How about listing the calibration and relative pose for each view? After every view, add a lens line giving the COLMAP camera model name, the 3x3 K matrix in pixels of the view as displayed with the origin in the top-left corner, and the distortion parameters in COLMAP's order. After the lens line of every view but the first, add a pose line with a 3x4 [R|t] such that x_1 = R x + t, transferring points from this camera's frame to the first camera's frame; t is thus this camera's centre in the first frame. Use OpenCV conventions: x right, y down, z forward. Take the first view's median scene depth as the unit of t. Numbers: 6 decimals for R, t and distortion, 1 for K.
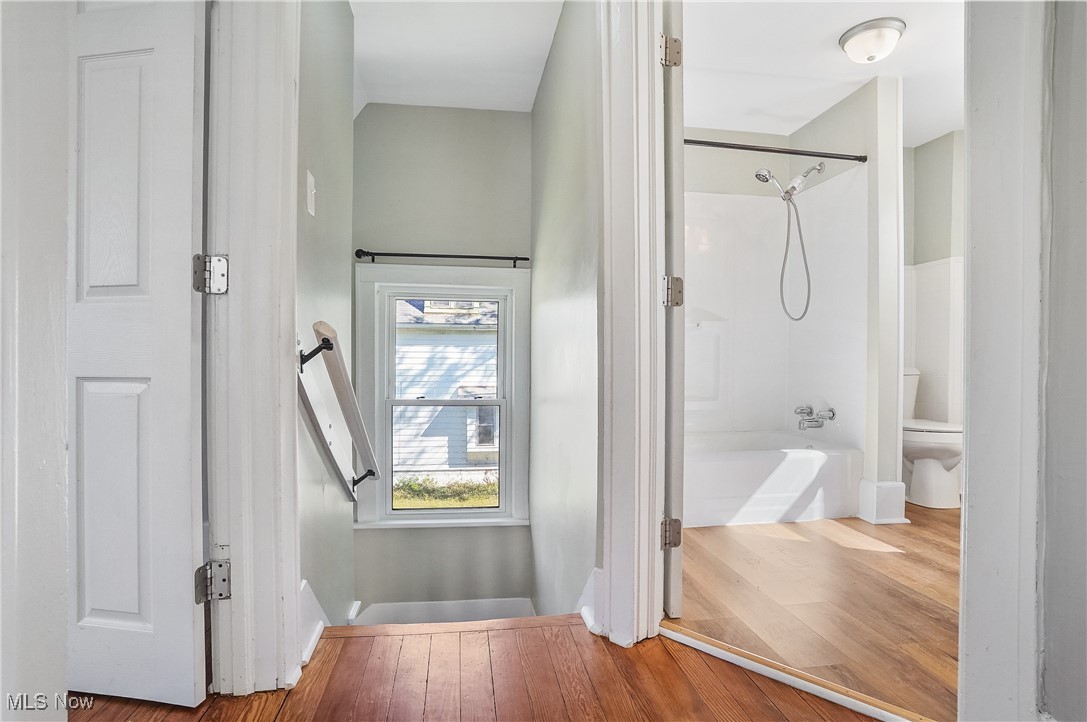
lens RADIAL K [[568.4, 0, 540.4], [0, 568.4, 363.8], [0, 0, 1]] dist [-0.073864, 0.040405]
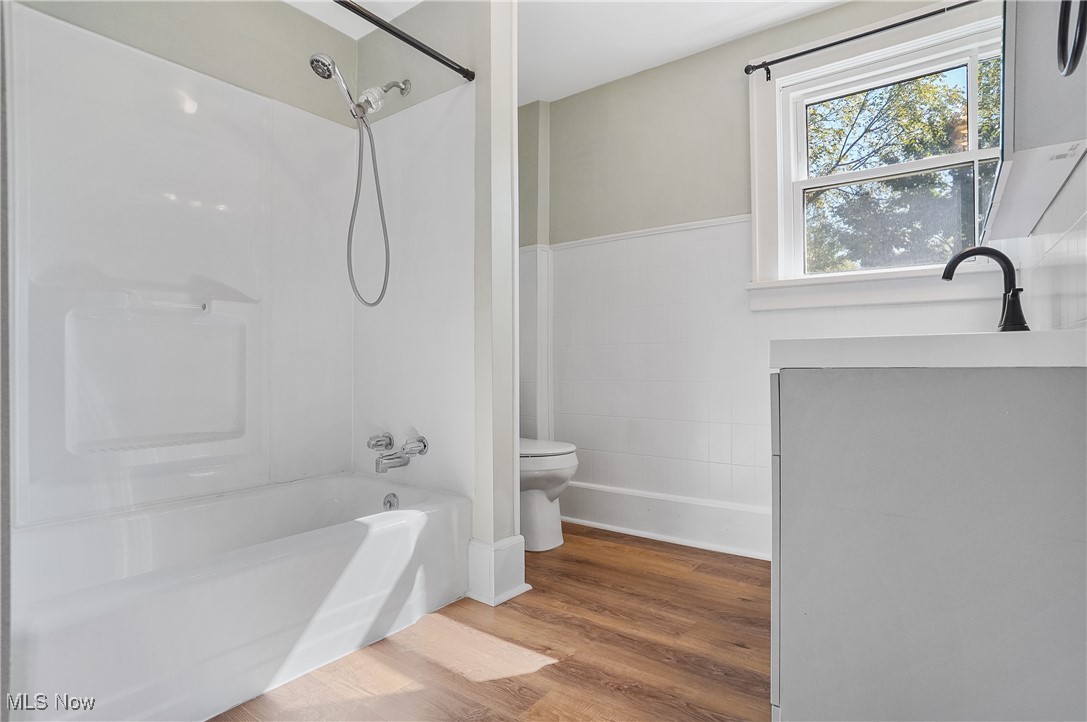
lens RADIAL K [[568.4, 0, 540.4], [0, 568.4, 363.8], [0, 0, 1]] dist [-0.073864, 0.040405]
pose [[0.709942, -0.008310, 0.704212, 0.151868], [0.013094, 0.999913, -0.001401, -0.007908], [-0.704139, 0.010216, 0.709989, 0.446560]]
